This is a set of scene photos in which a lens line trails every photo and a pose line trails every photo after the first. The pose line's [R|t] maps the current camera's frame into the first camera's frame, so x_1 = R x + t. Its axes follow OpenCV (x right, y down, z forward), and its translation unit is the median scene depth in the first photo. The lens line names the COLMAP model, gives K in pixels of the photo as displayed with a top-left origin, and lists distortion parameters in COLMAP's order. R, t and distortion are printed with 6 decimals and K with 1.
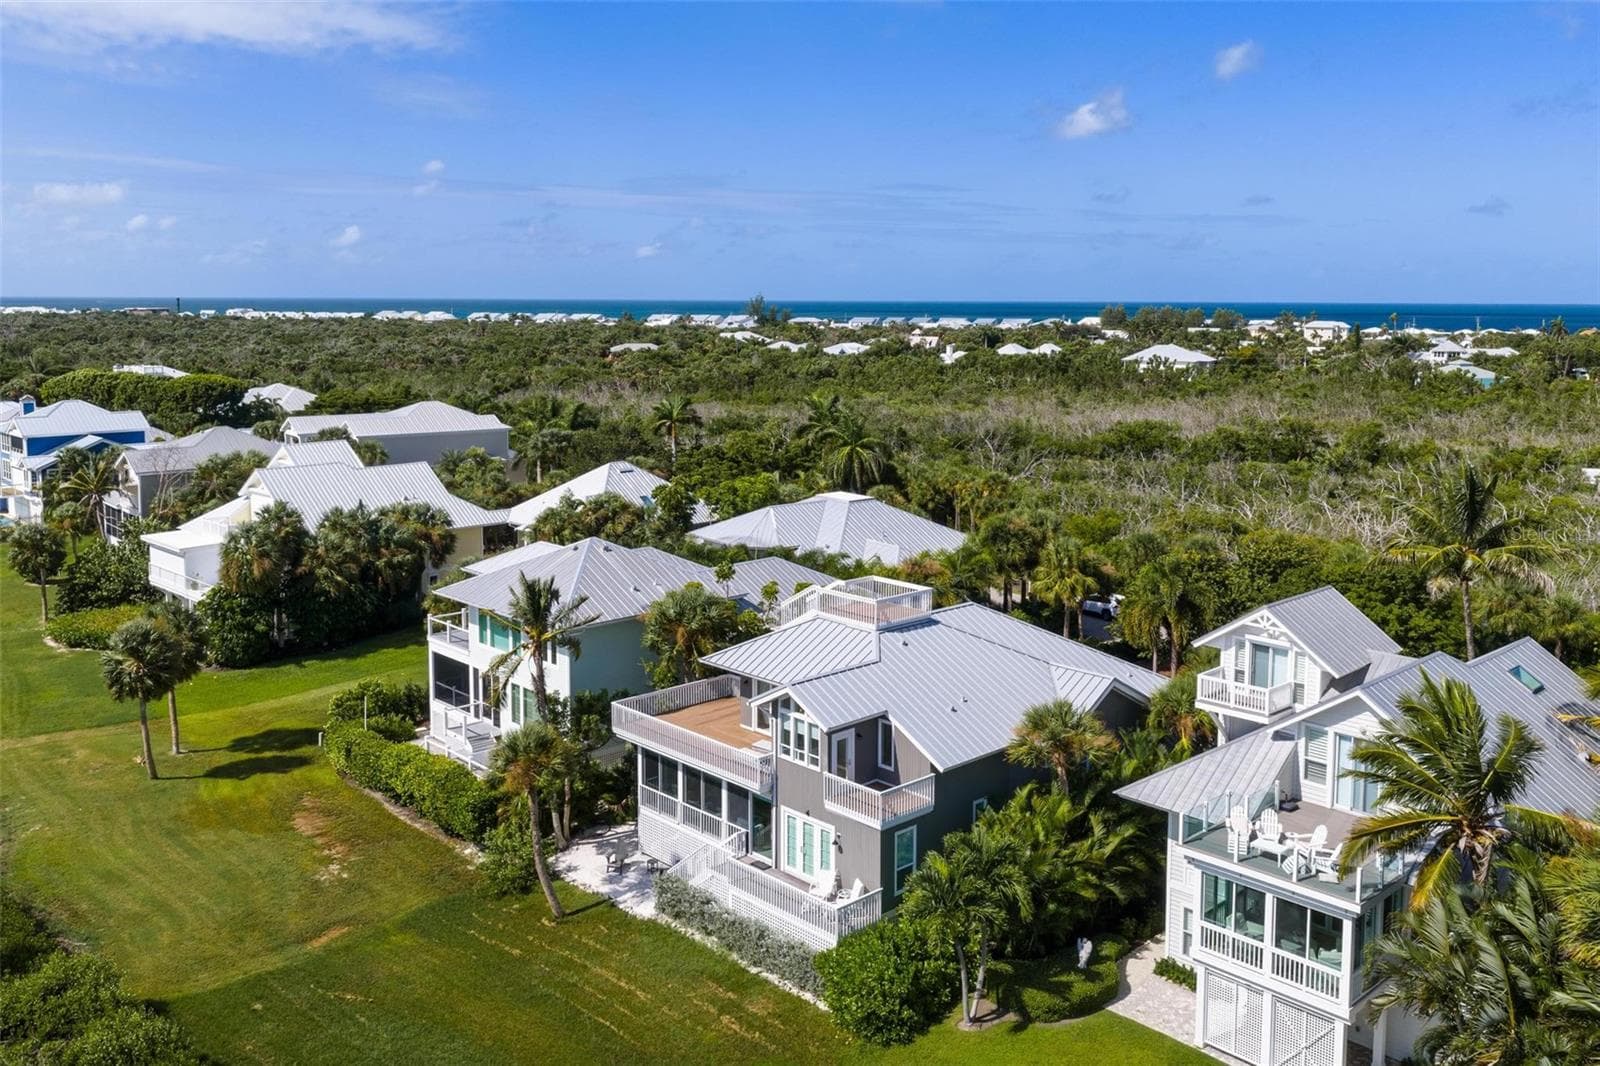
lens RADIAL K [[1334.7, 0, 820.1], [0, 1334.7, 402.8], [0, 0, 1]] dist [0.030879, -0.041175]
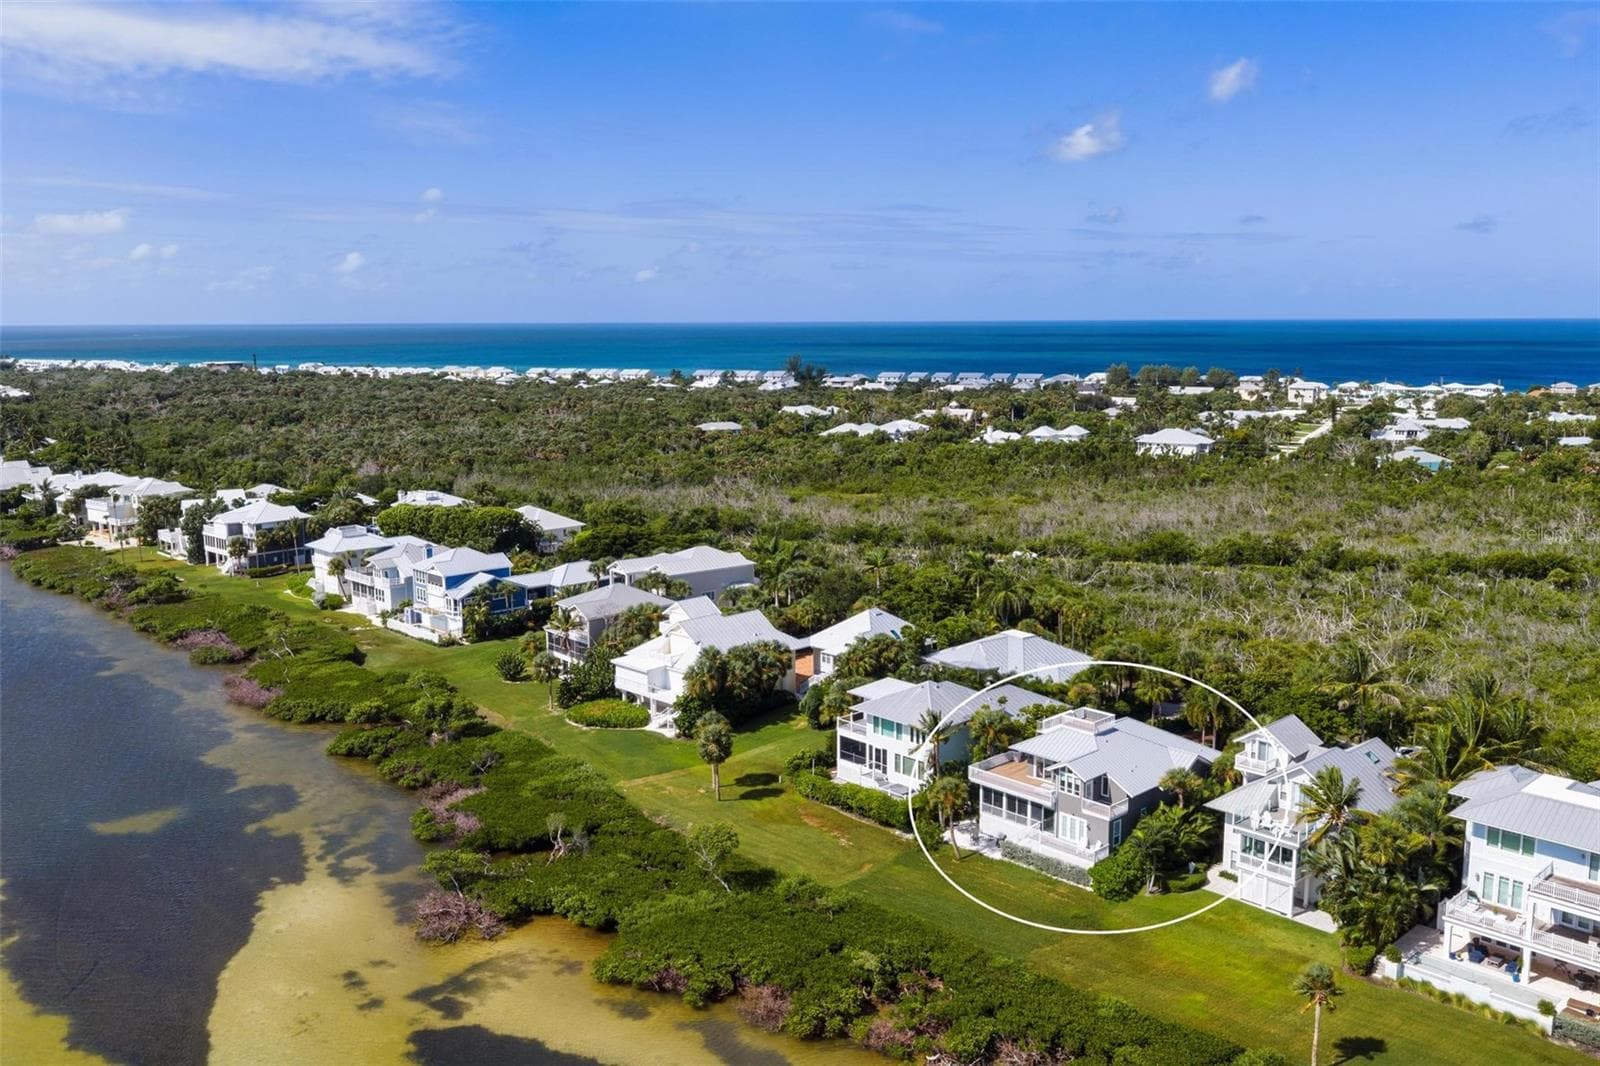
lens RADIAL K [[1334.7, 0, 813.5], [0, 1334.7, 519.1], [0, 0, 1]] dist [0.030879, -0.041175]
pose [[0.999924, -0.010543, 0.006390, -0.299421], [0.009992, 0.996682, 0.080782, -0.258850], [-0.007220, -0.080712, 0.996711, -0.830191]]
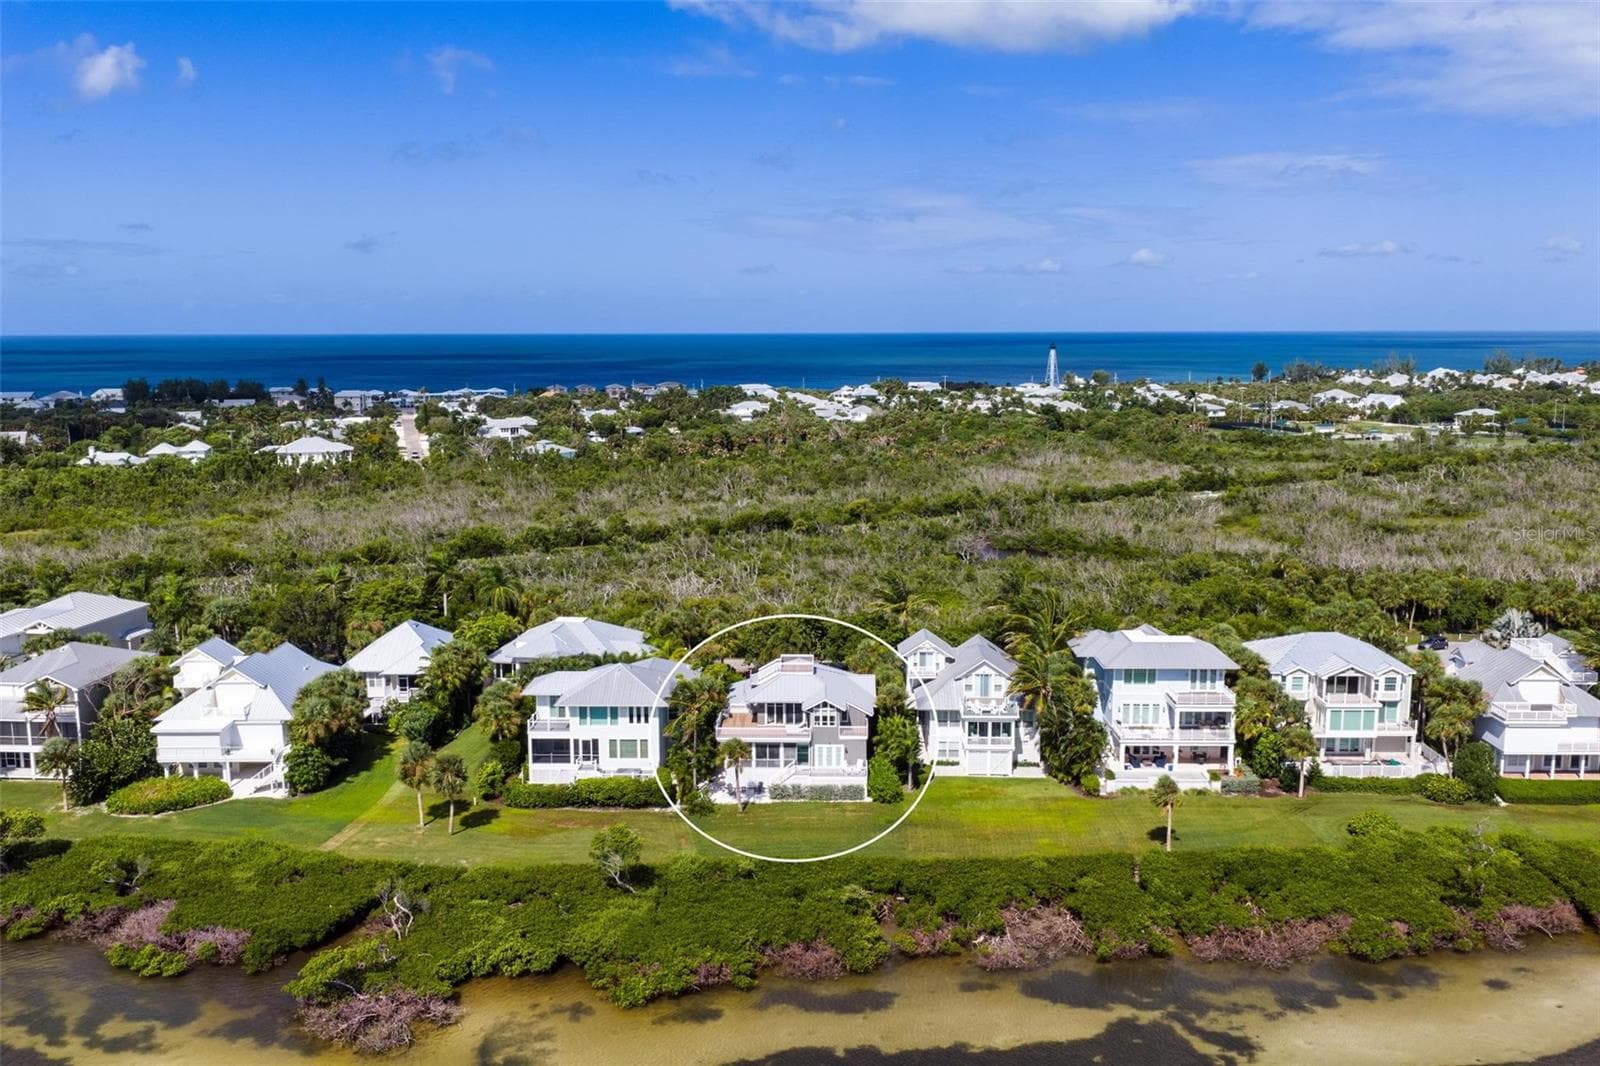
lens RADIAL K [[1334.7, 0, 801.6], [0, 1334.7, 532.0], [0, 0, 1]] dist [0.030879, -0.041175]
pose [[0.699525, -0.115122, 0.705274, -1.167151], [0.057060, 0.992785, 0.105458, -0.247033], [-0.712326, -0.033527, 0.701047, -0.508288]]
